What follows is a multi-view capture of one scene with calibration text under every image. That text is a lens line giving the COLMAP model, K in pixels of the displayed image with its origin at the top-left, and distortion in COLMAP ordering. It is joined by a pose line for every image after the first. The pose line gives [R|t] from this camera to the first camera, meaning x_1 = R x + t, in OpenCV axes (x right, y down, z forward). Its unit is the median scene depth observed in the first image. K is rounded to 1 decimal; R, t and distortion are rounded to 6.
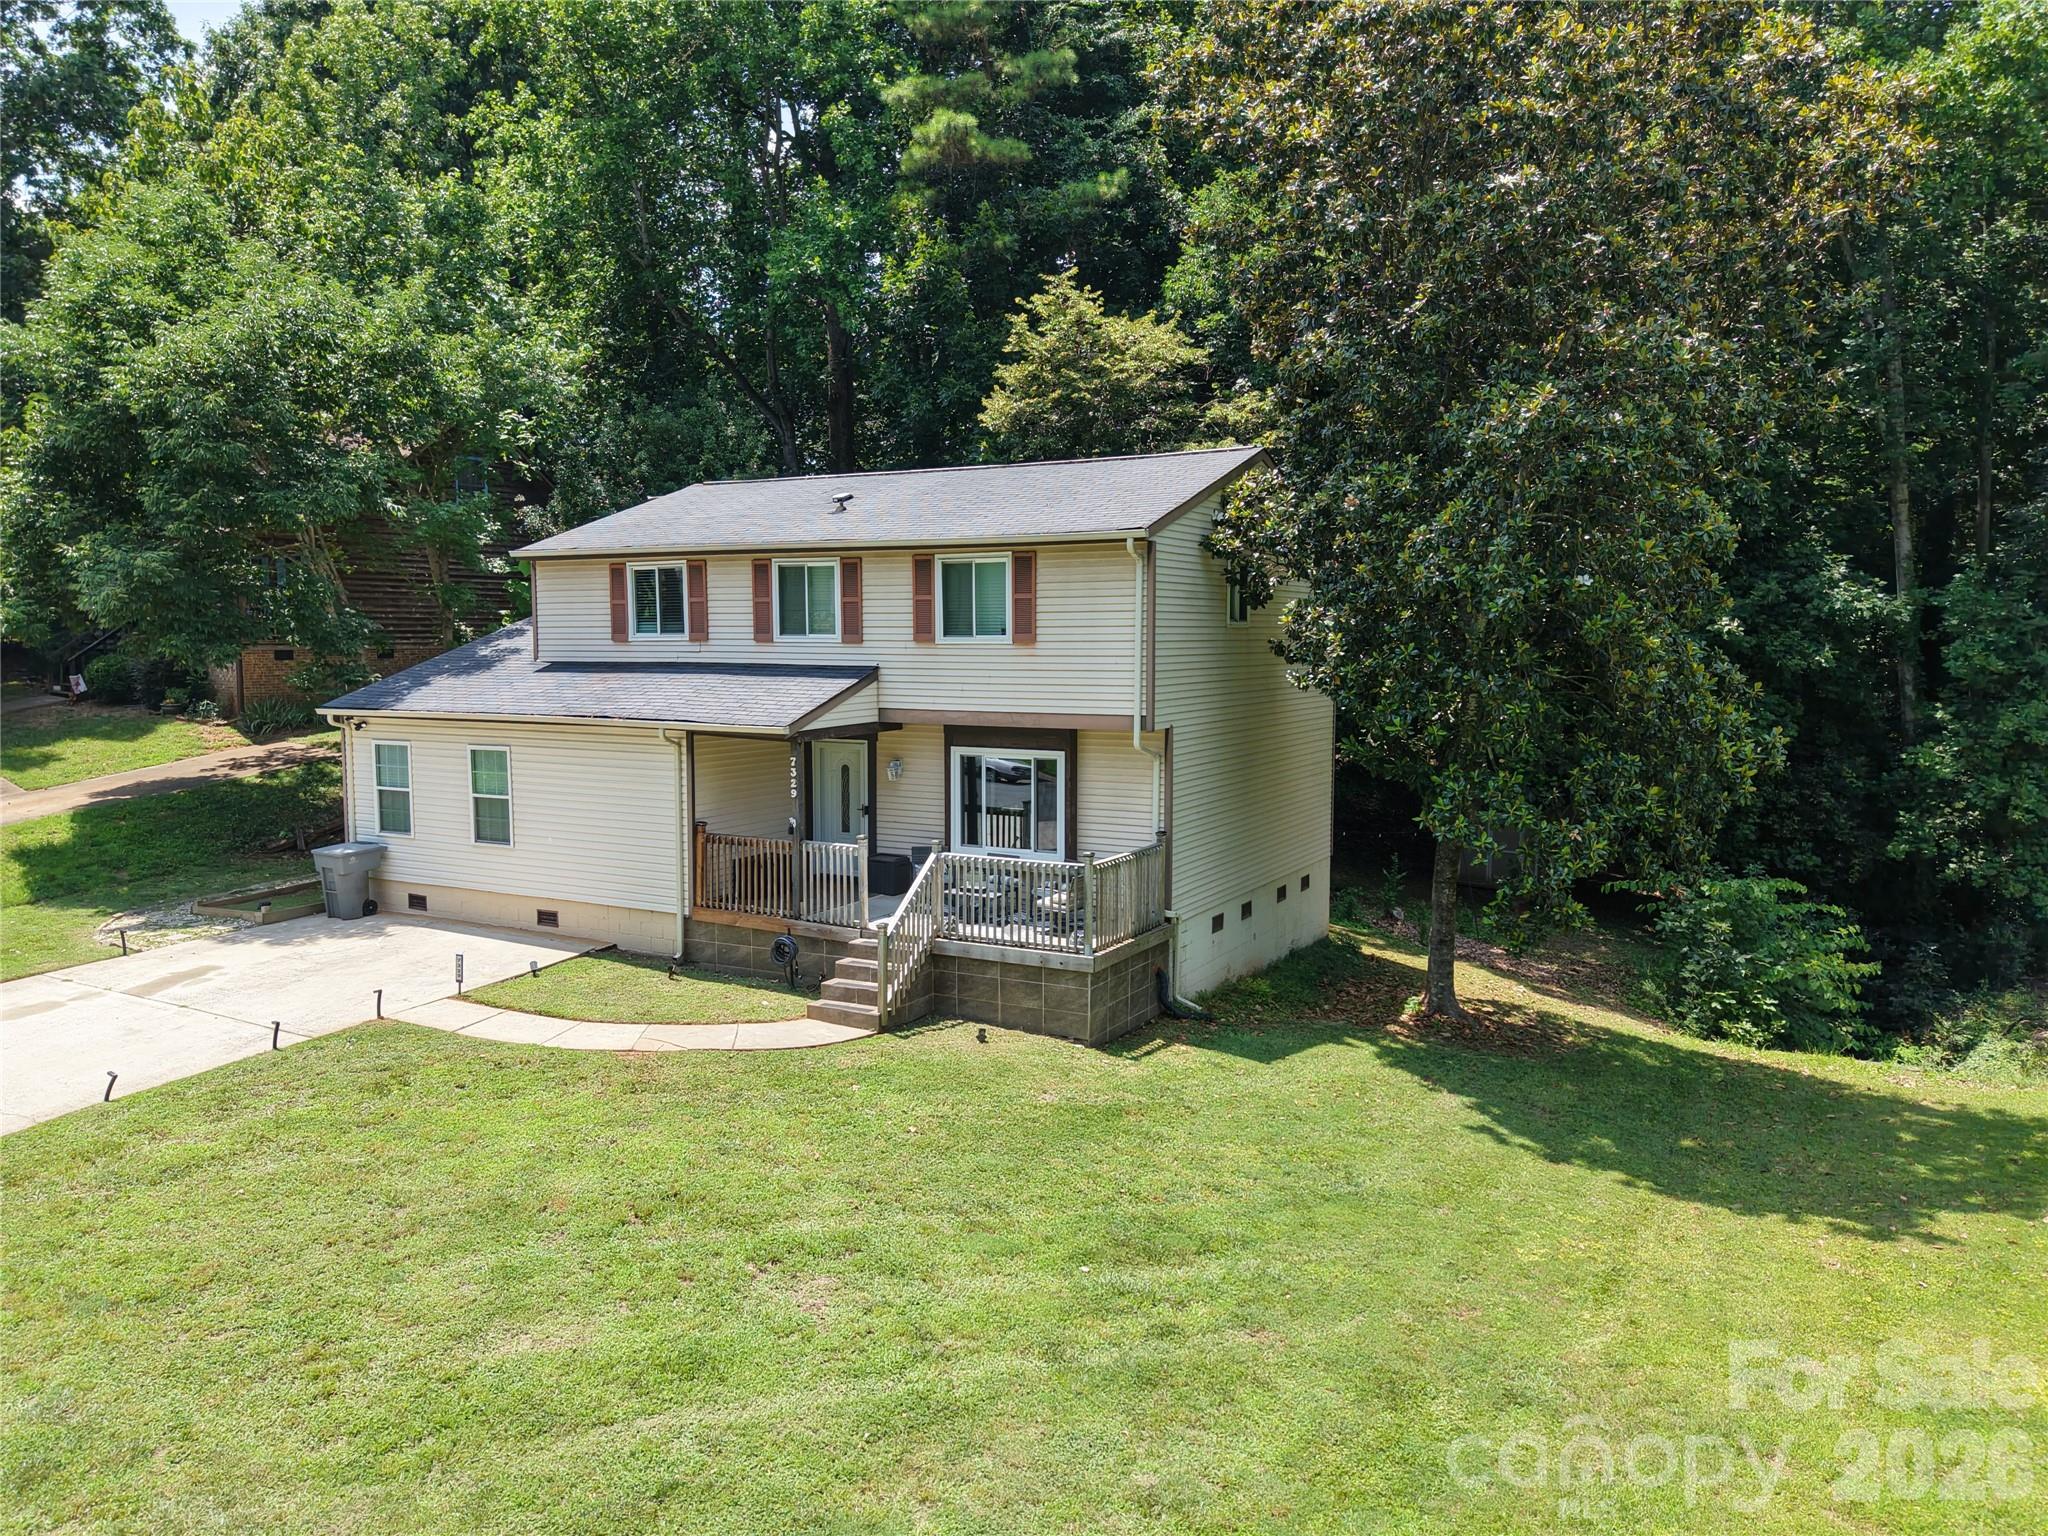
lens RADIAL K [[1421.5, 0, 1024.0], [0, 1421.5, 768.0], [0, 0, 1]] dist [0.074555, -0.106963]
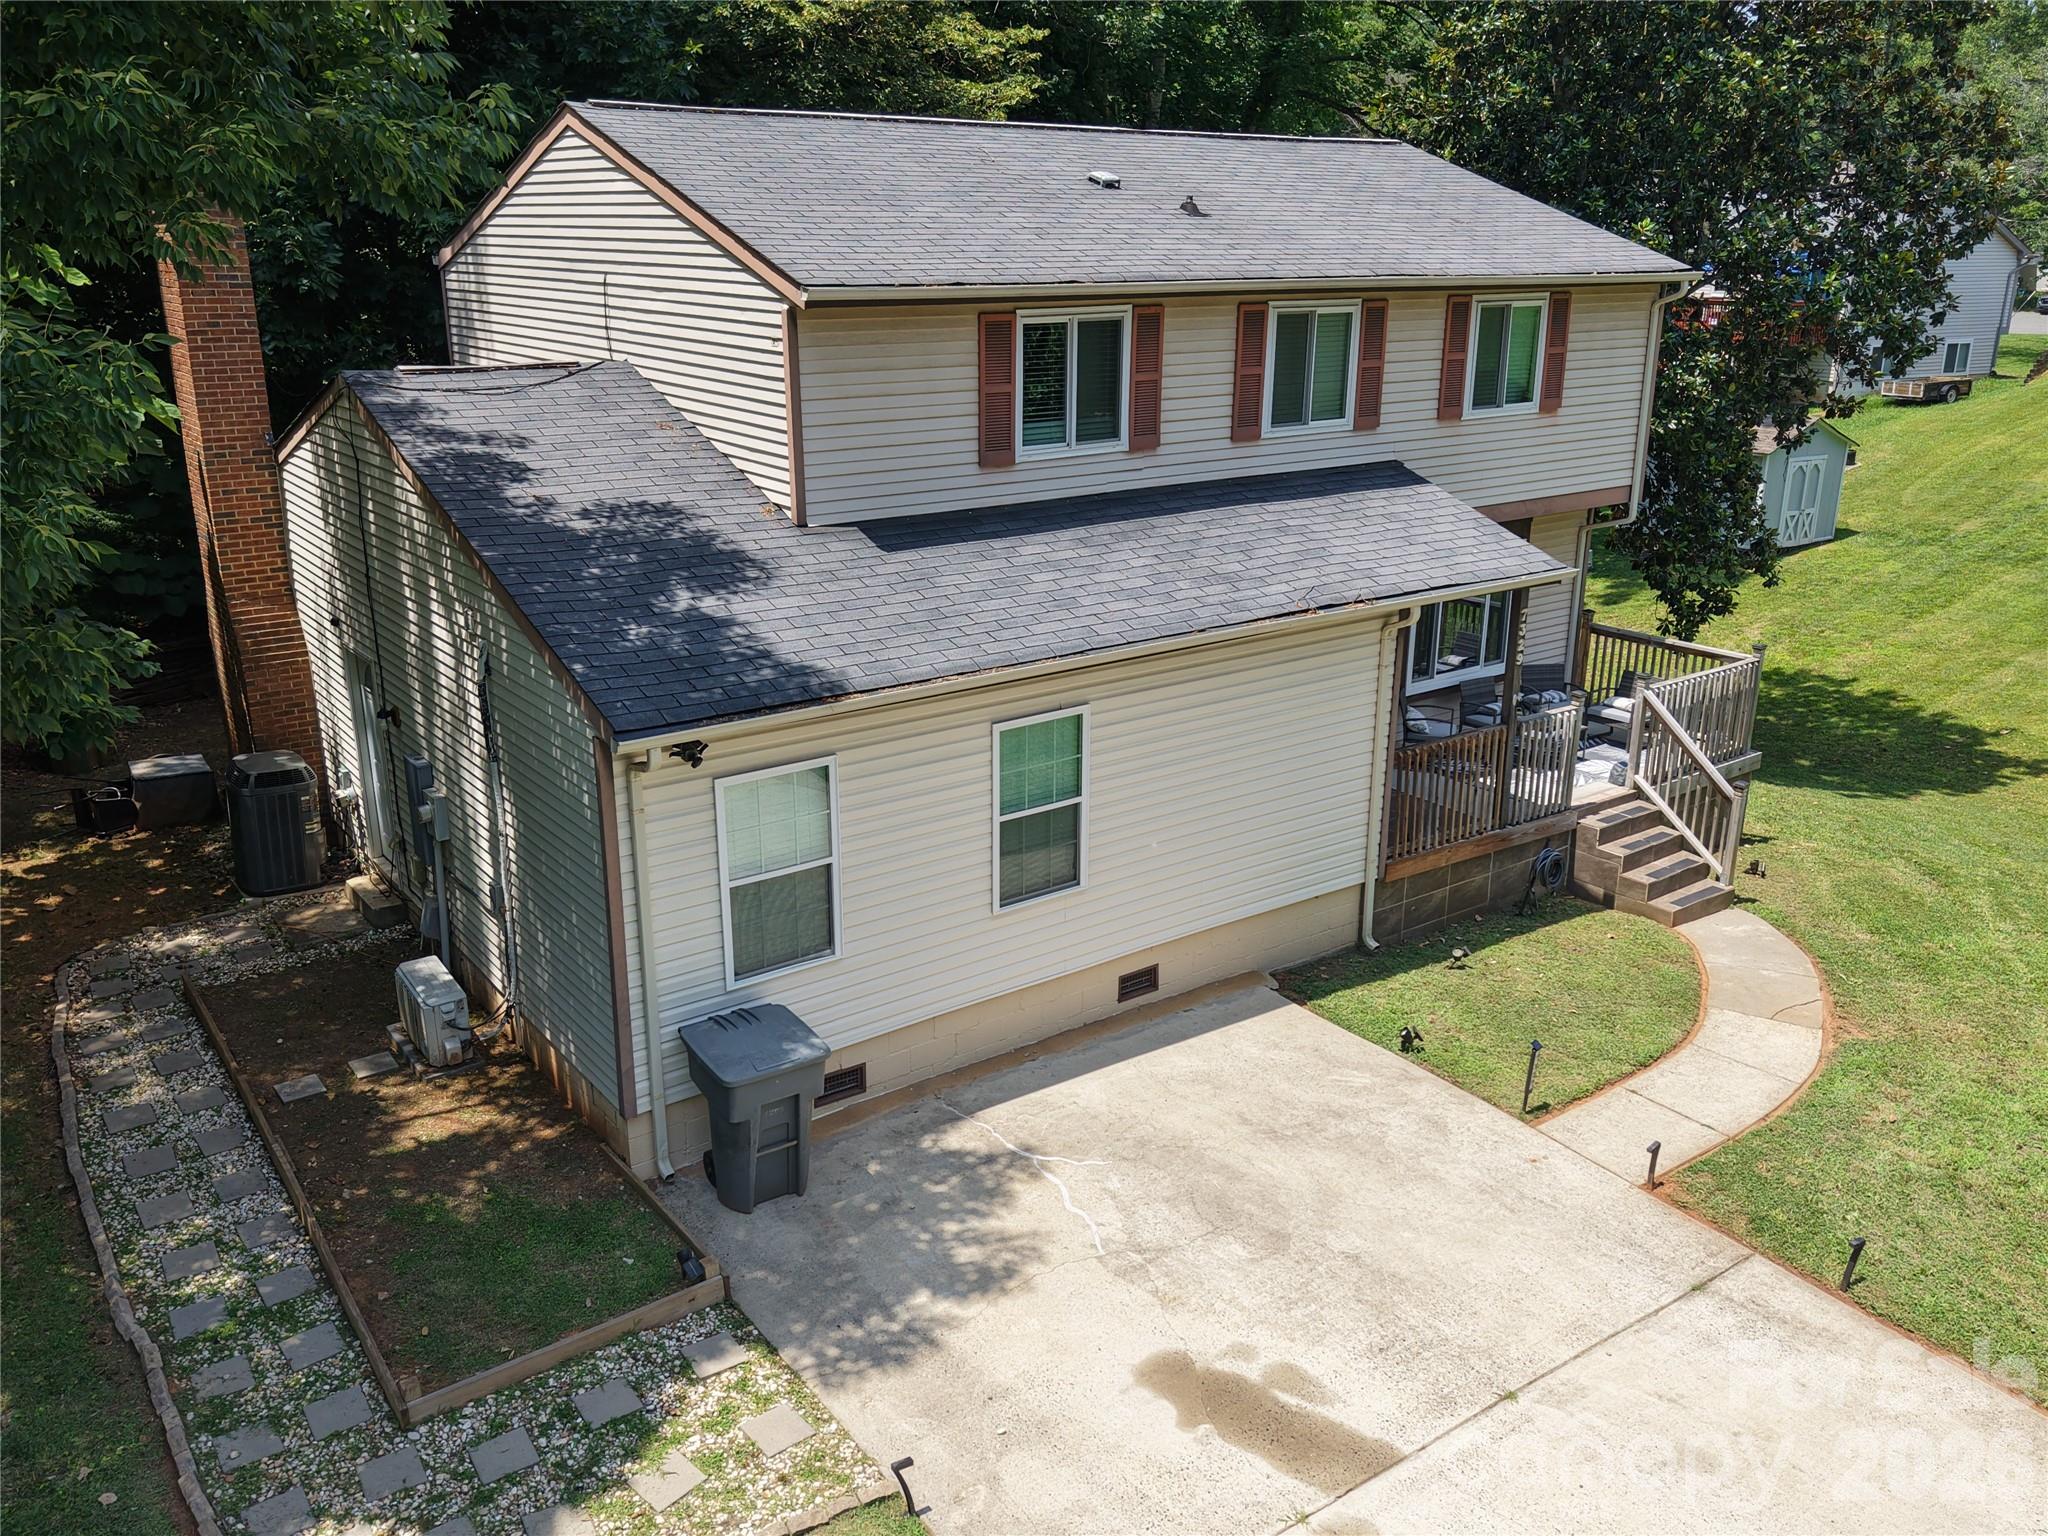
lens RADIAL K [[1622.5, 0, 1024.0], [0, 1622.5, 768.0], [0, 0, 1]] dist [0.102521, -0.179332]
pose [[0.424385, -0.277968, 0.861760, -0.979105], [0.085579, 0.959768, 0.267437, -0.167509], [-0.901428, -0.039748, 0.431100, 0.864436]]
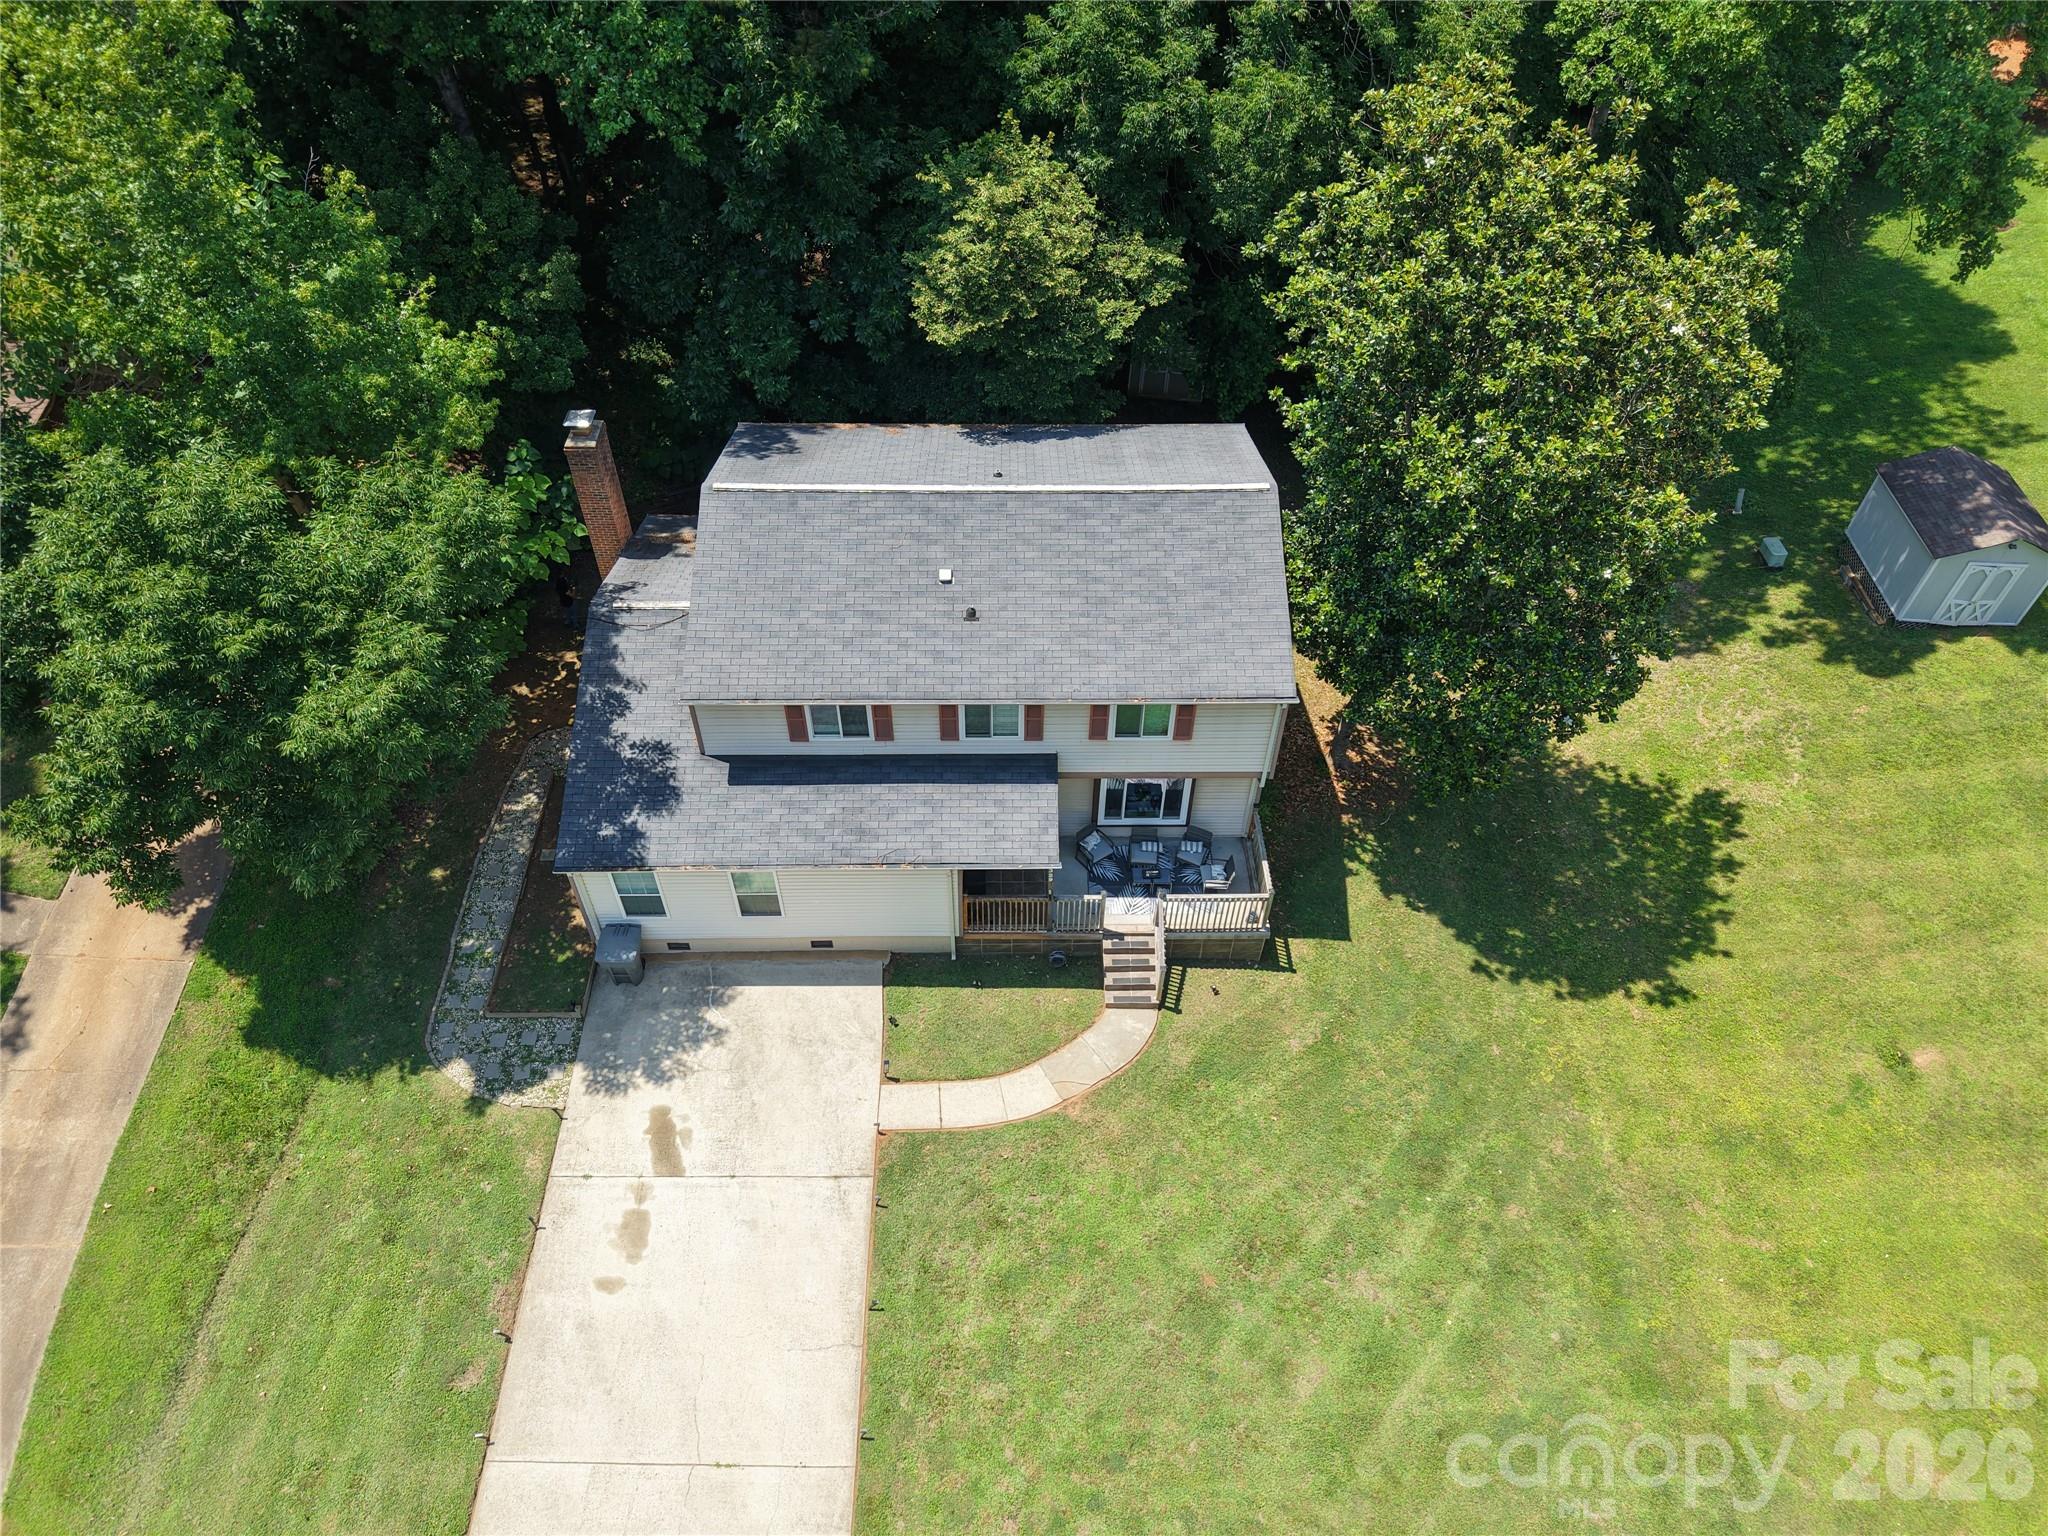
lens RADIAL K [[1465.1, 0, 1022.9], [0, 1465.1, 659.3], [0, 0, 1]] dist [0.001688, -0.001335]
pose [[0.867675, -0.336078, 0.366322, -0.652716], [0.032546, 0.773691, 0.632726, -1.090533], [-0.496065, -0.537079, 0.682251, 0.119003]]
